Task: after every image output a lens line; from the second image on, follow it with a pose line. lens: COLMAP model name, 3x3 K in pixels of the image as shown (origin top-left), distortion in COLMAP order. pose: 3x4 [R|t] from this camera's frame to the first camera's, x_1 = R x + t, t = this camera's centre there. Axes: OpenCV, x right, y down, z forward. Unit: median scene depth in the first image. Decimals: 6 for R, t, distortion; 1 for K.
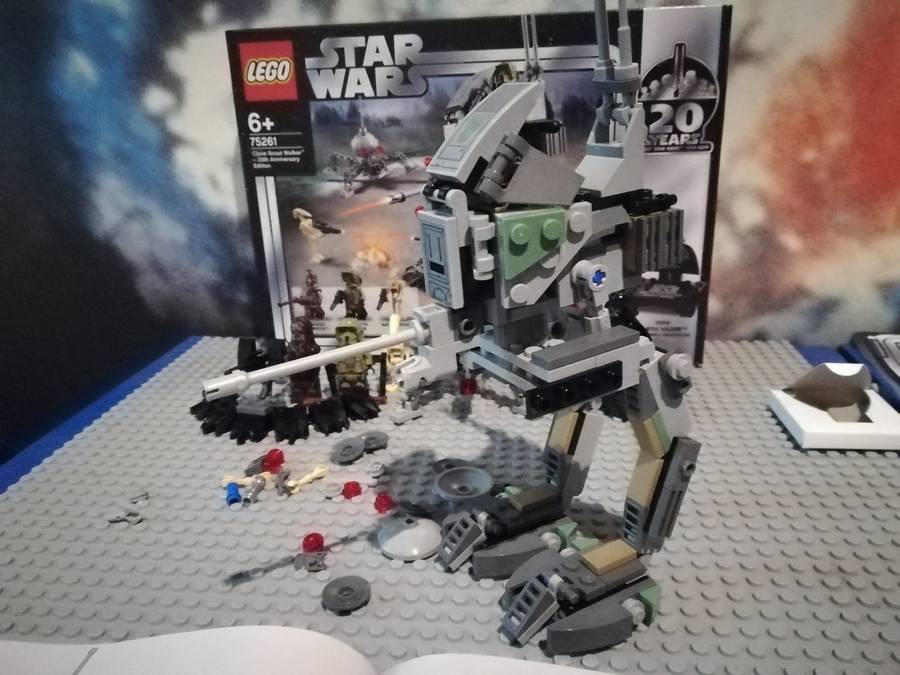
lens RADIAL K [[698.9, 0, 452.4], [0, 698.9, 340.2], [0, 0, 1]] dist [0.029058, -0.079989]
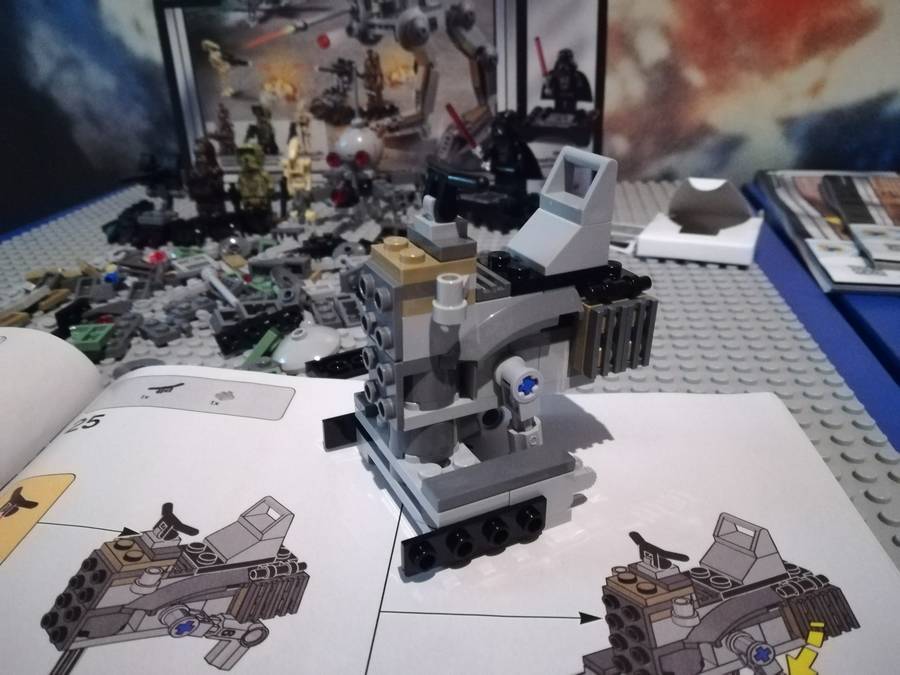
lens RADIAL K [[698.9, 0, 452.4], [0, 698.9, 340.2], [0, 0, 1]] dist [0.029058, -0.079989]
pose [[0.999695, 0.006627, -0.023784, 0.171065], [-0.004401, 0.995707, 0.092454, 0.156372], [0.024295, -0.092321, 0.995433, -0.055333]]
